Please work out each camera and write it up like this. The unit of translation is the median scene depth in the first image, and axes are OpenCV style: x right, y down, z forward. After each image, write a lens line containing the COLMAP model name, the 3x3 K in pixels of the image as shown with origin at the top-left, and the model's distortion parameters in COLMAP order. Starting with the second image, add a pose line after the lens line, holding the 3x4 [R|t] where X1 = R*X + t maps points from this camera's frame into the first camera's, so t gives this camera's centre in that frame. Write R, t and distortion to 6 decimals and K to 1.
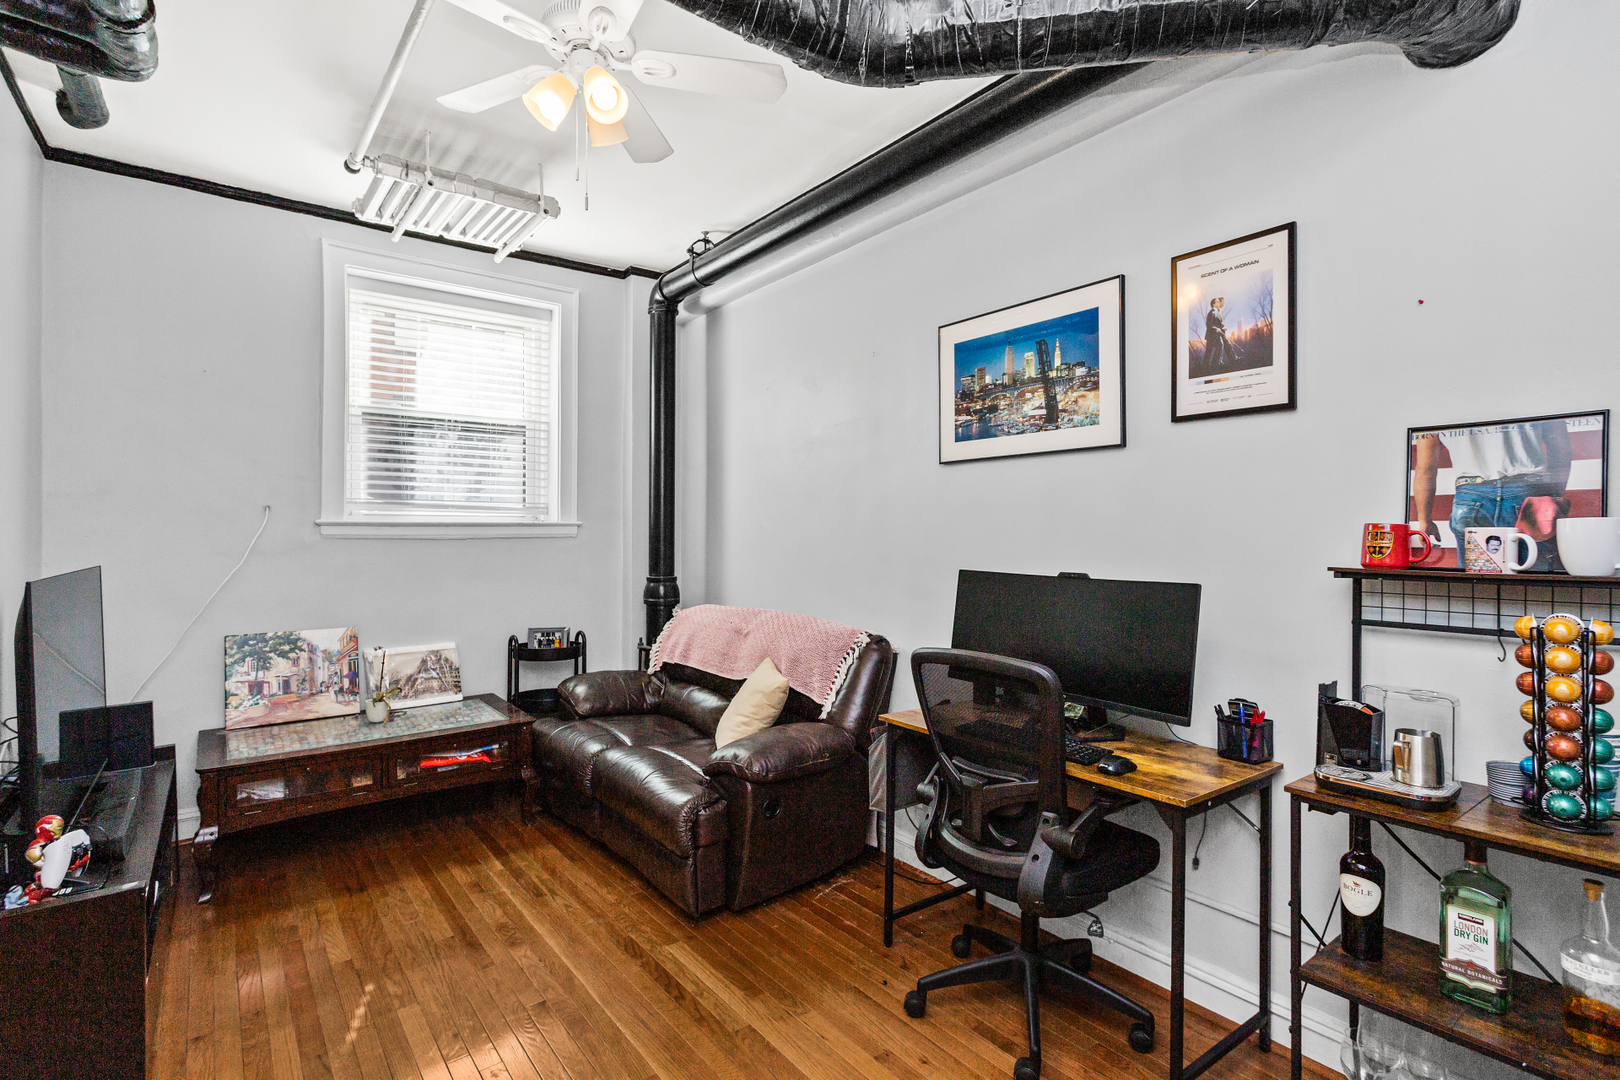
lens RADIAL K [[764.9, 0, 810.0], [0, 764.9, 540.0], [0, 0, 1]] dist [-0.002304, -0.000341]
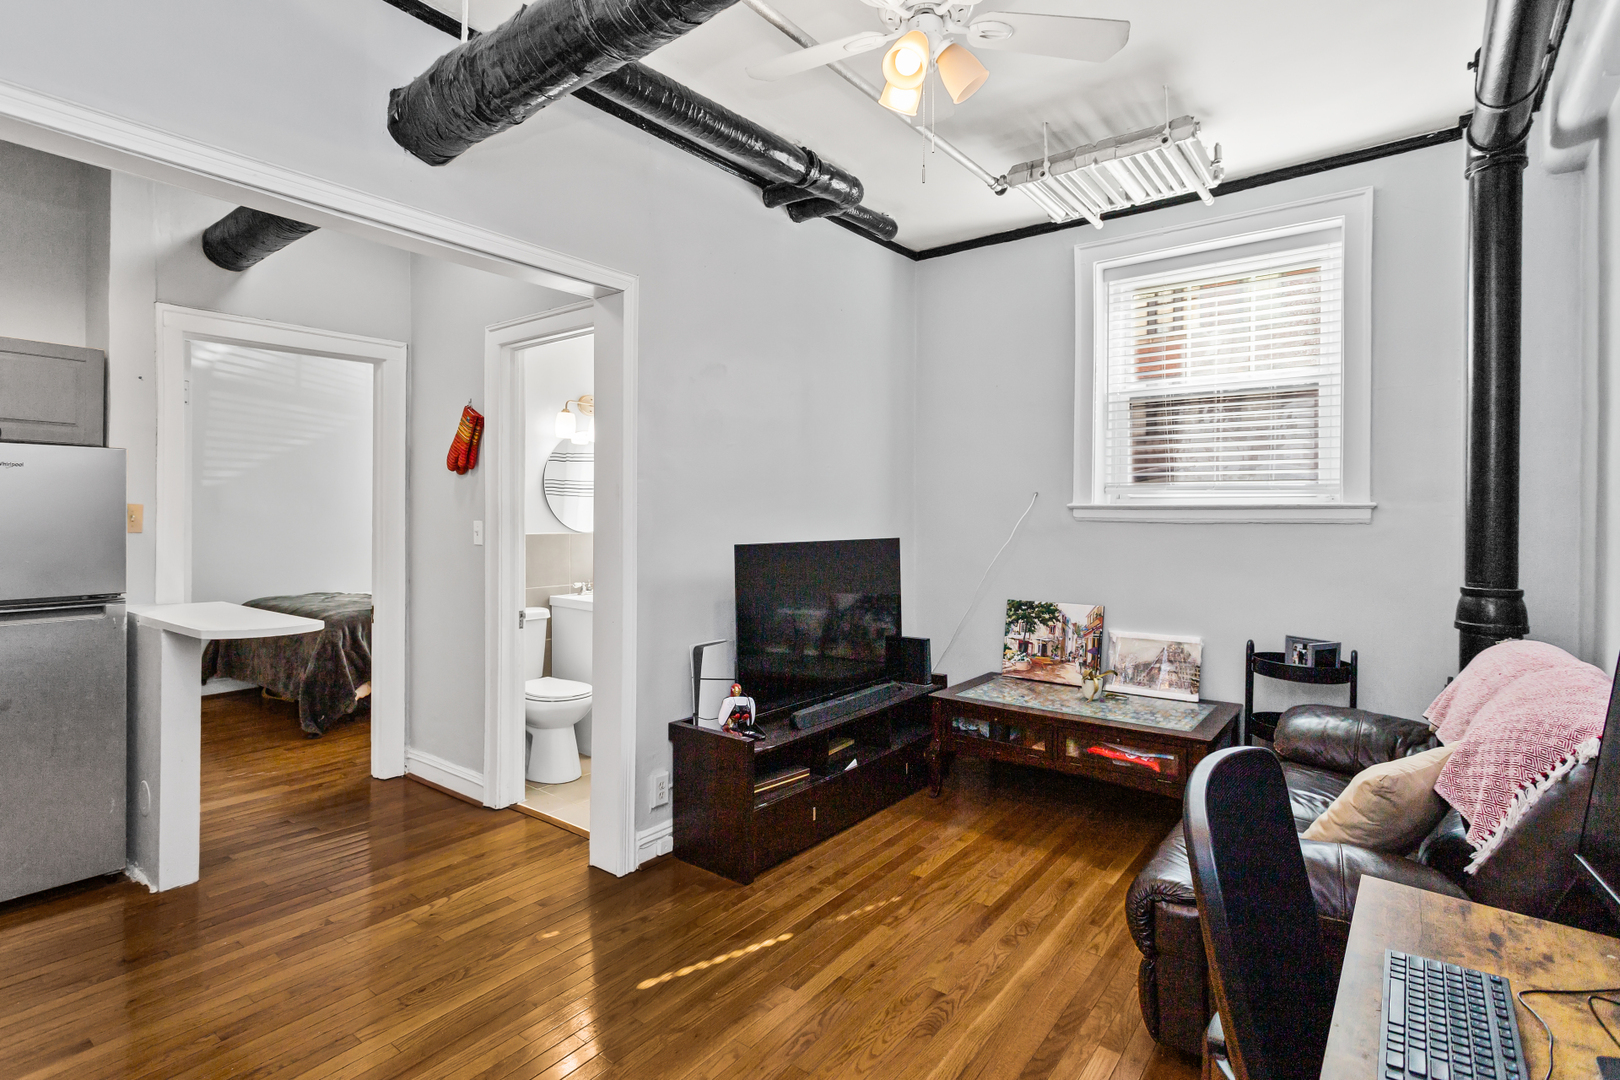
lens RADIAL K [[783.5, 0, 804.0], [0, 783.5, 520.2], [0, 0, 1]] dist [-0.000021, 0.000207]
pose [[0.245229, 0.009722, -0.969416, 0.424781], [-0.012136, 0.999902, 0.006958, -0.007806], [0.969389, 0.010058, 0.245323, 0.420419]]
